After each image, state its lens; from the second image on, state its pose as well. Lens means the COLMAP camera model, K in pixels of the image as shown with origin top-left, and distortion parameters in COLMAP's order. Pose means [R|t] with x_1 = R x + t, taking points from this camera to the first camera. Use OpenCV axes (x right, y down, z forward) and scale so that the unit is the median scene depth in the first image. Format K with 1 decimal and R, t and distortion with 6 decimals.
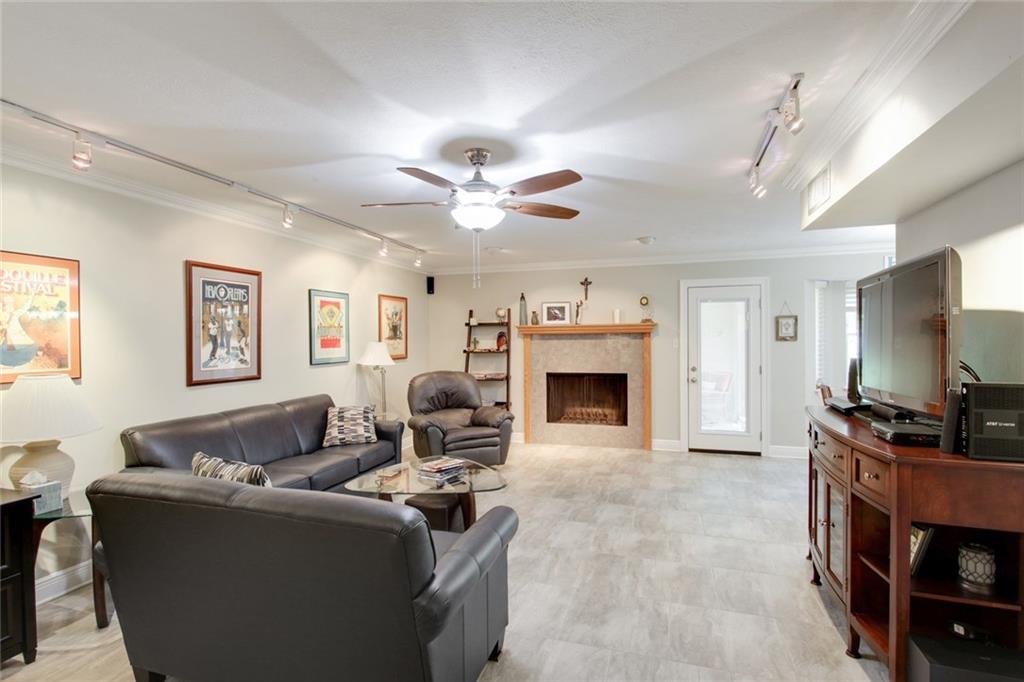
lens RADIAL K [[502.2, 0, 504.2], [0, 502.2, 342.1], [0, 0, 1]] dist [-0.018614, 0.001187]
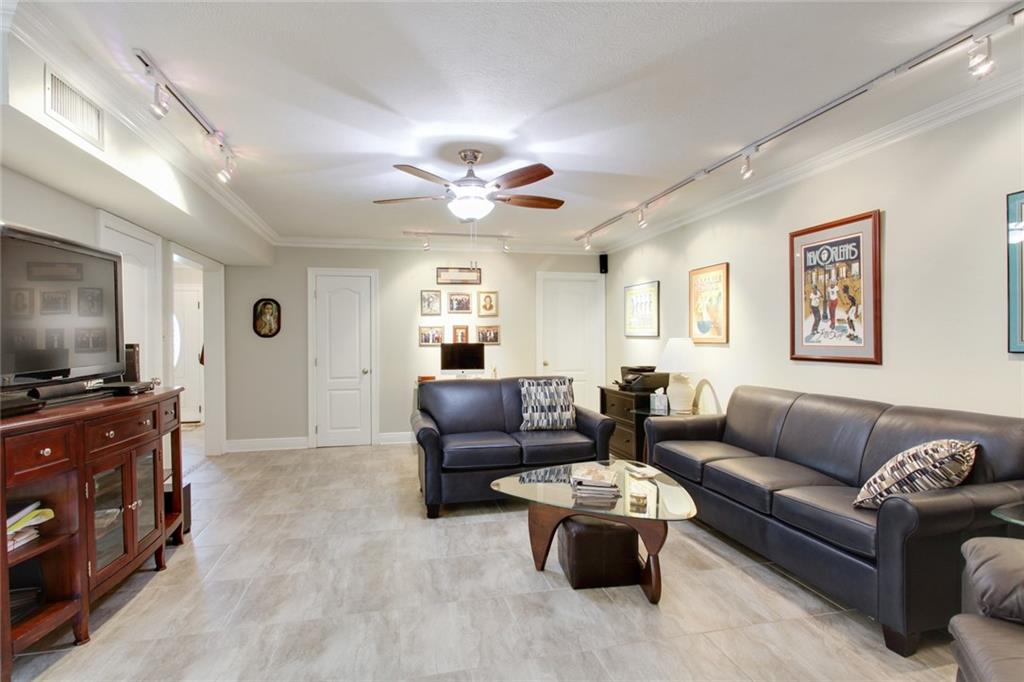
lens RADIAL K [[502.2, 0, 504.2], [0, 502.2, 342.1], [0, 0, 1]] dist [-0.018614, 0.001187]
pose [[-0.859744, 0.017476, -0.510427, 0.349568], [0.010442, 0.999807, 0.016643, 0.029126], [0.510619, 0.008979, -0.859760, 1.489423]]
